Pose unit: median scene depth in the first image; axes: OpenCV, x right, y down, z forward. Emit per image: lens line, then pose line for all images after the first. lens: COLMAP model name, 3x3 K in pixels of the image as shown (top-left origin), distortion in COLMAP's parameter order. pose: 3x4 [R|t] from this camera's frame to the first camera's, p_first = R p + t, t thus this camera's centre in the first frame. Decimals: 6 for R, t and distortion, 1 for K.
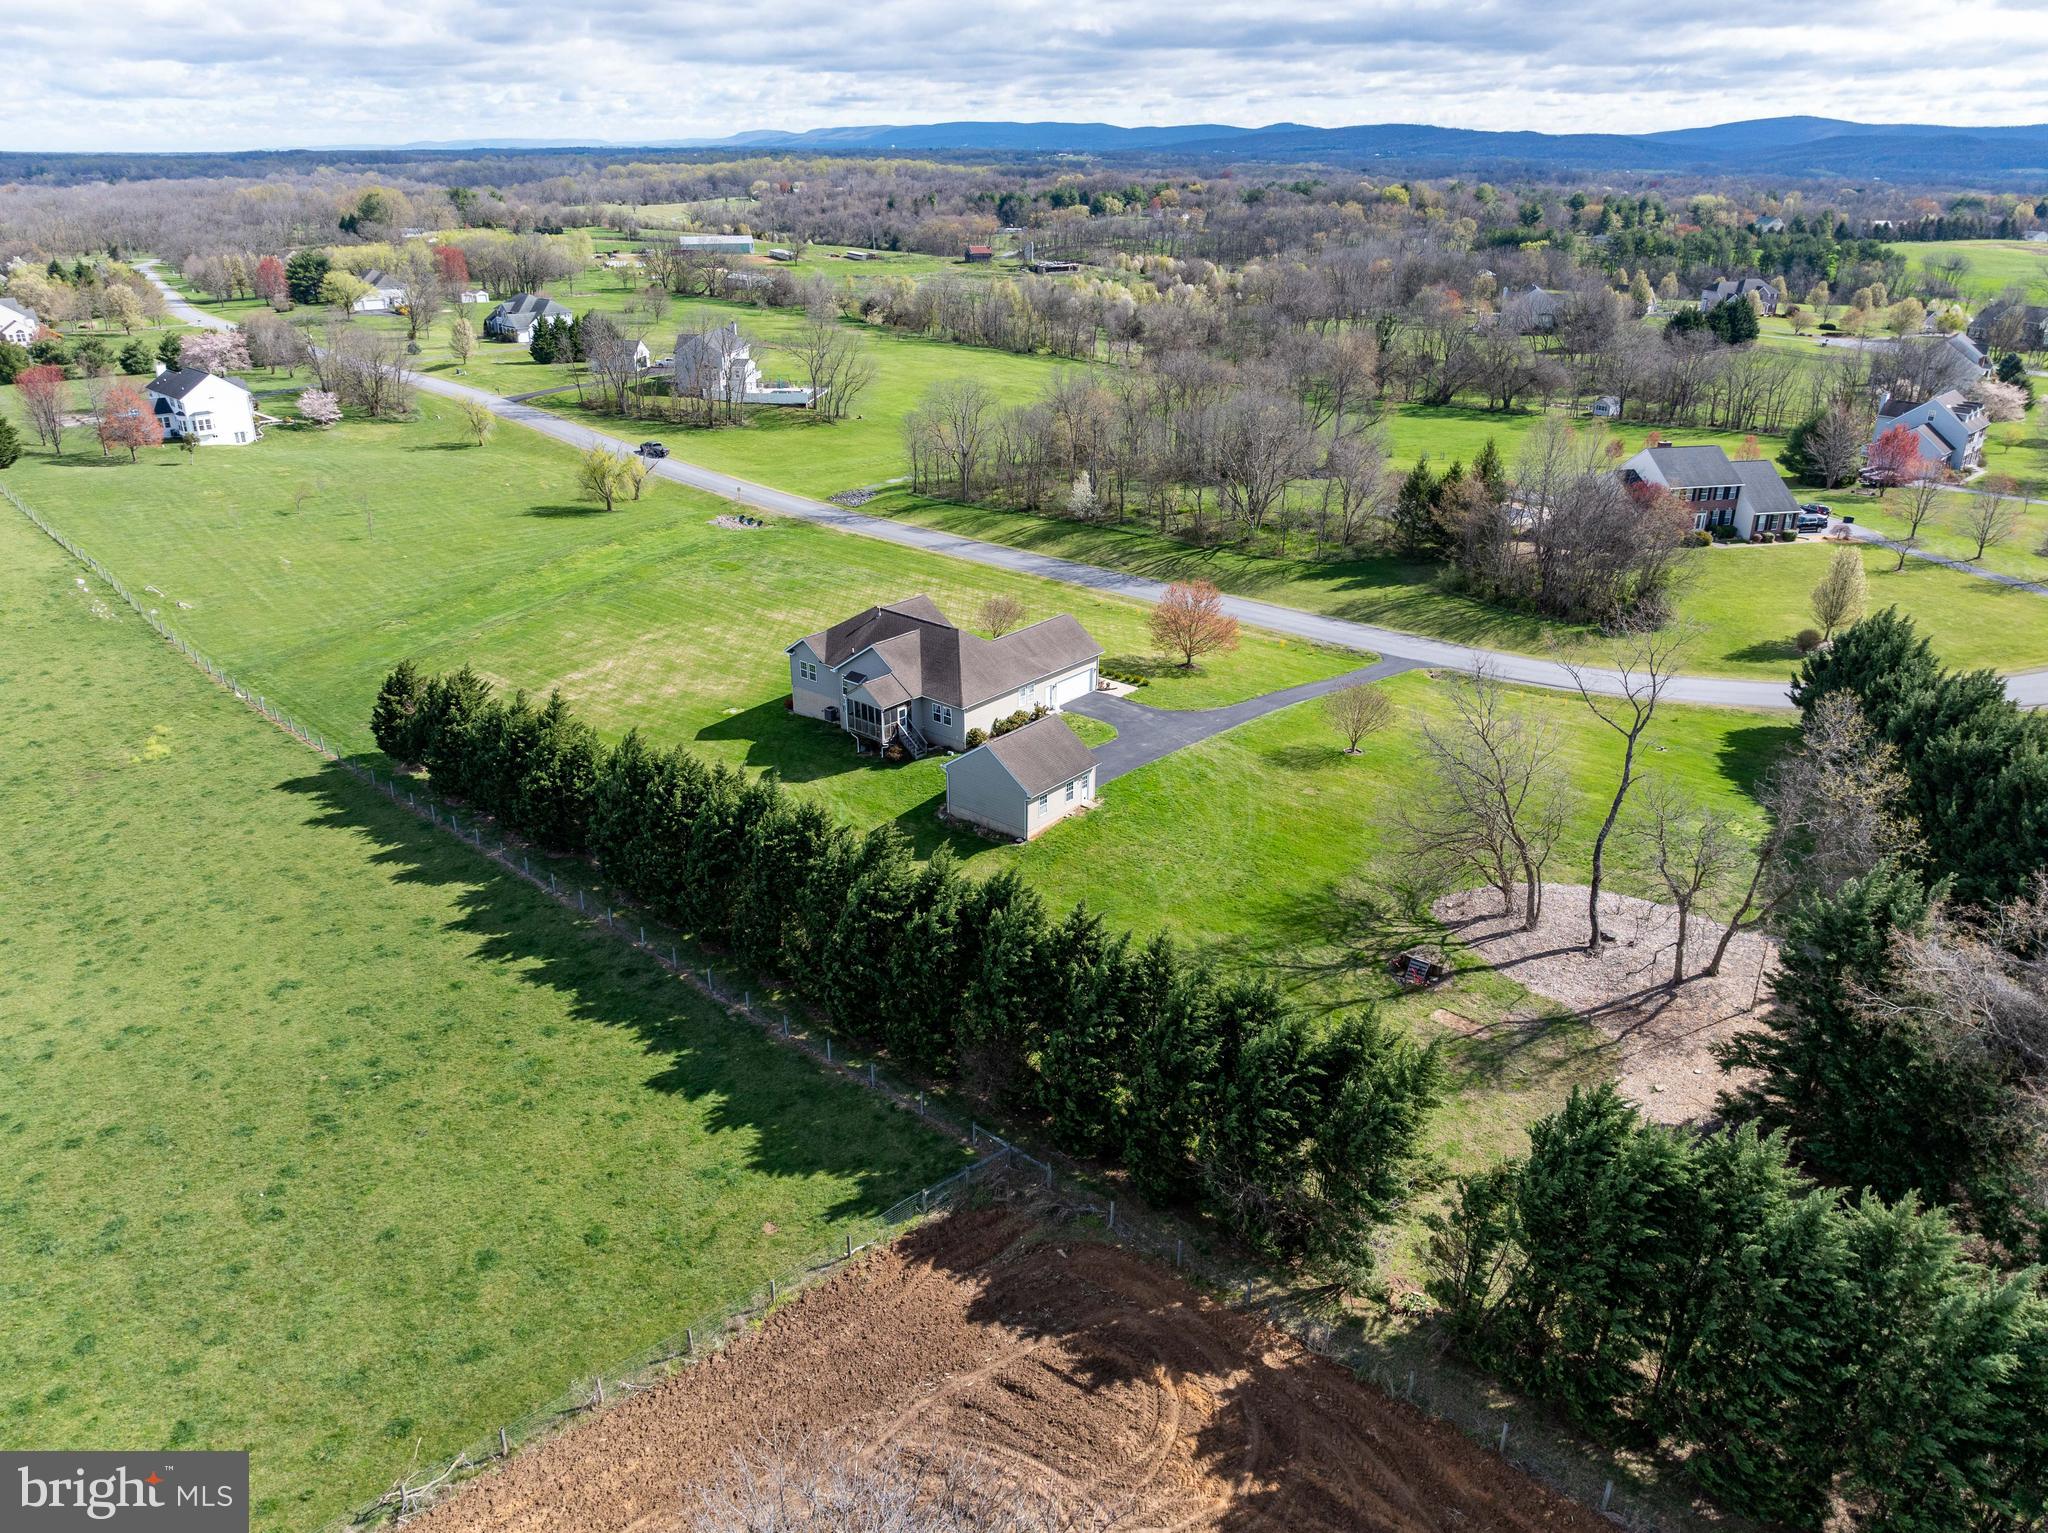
lens RADIAL K [[1432.2, 0, 1024.0], [0, 1432.2, 766.5], [0, 0, 1]] dist [-0.008367, 0.002760]
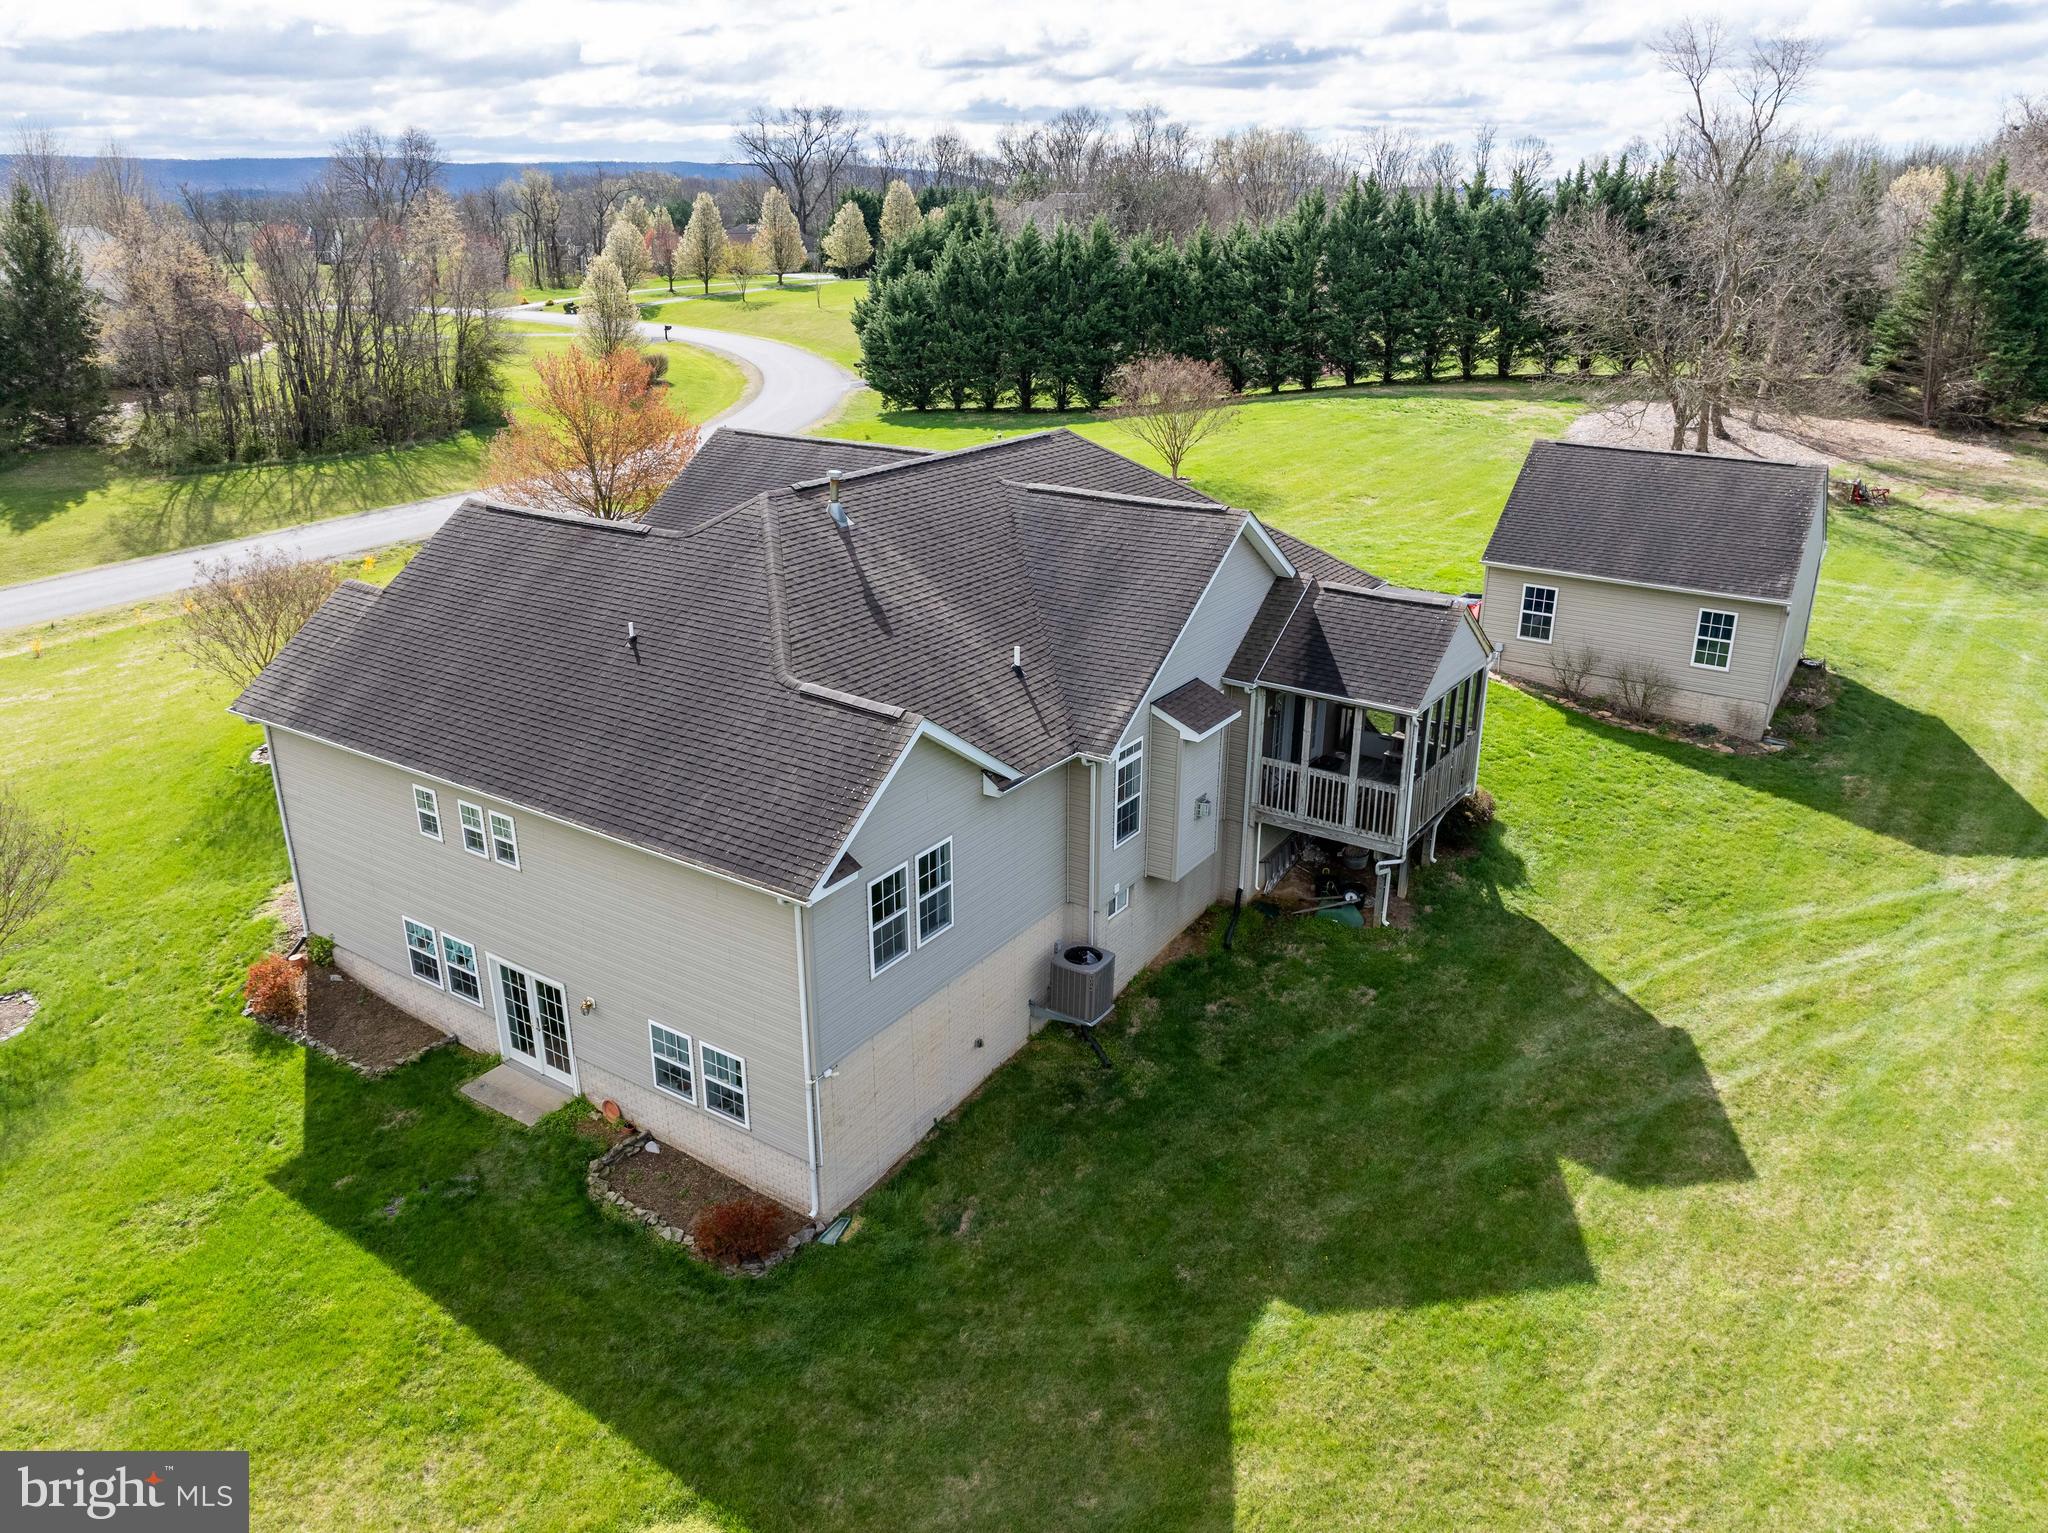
lens RADIAL K [[1450.5, 0, 1022.0], [0, 1450.5, 758.5], [0, 0, 1]] dist [-0.054674, 0.026551]
pose [[-0.113560, -0.358452, 0.926616, -0.287588], [0.389955, 0.841727, 0.373404, -0.132263], [-0.913805, 0.403742, 0.044194, 0.905001]]
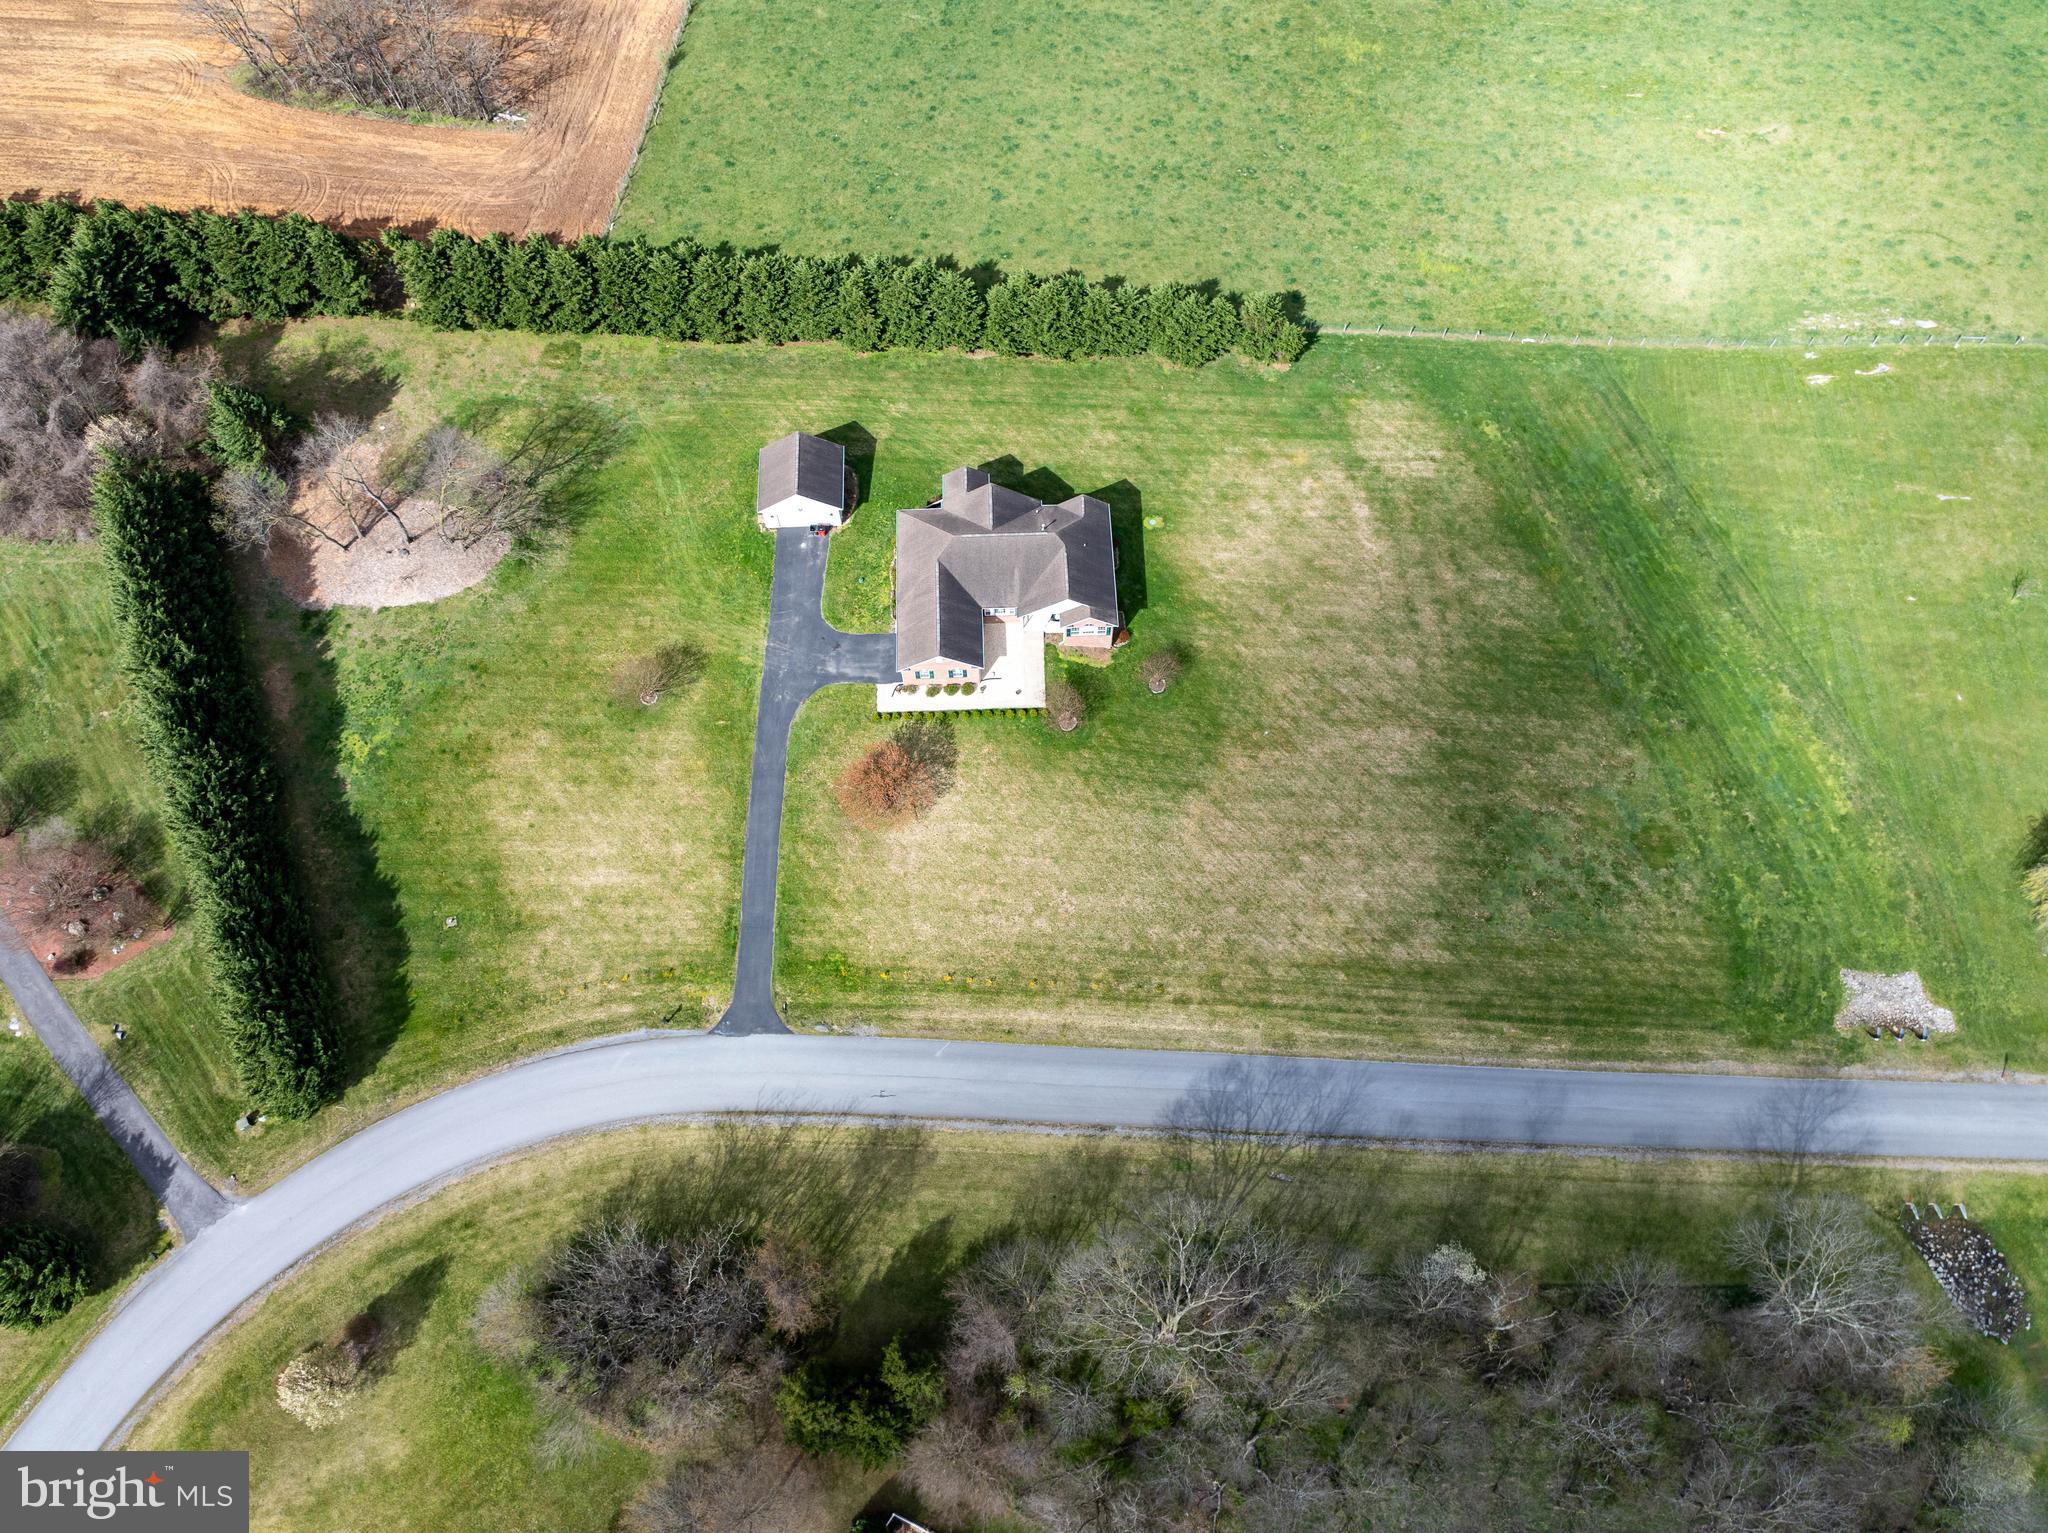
lens RADIAL K [[1443.2, 0, 1024.0], [0, 1443.2, 766.5], [0, 0, 1]] dist [-0.030401, -0.002133]
pose [[-0.737378, 0.613392, -0.282886, 0.318019], [-0.268439, 0.118199, 0.956017, -1.075127], [0.619850, 0.780884, 0.077501, 0.966665]]
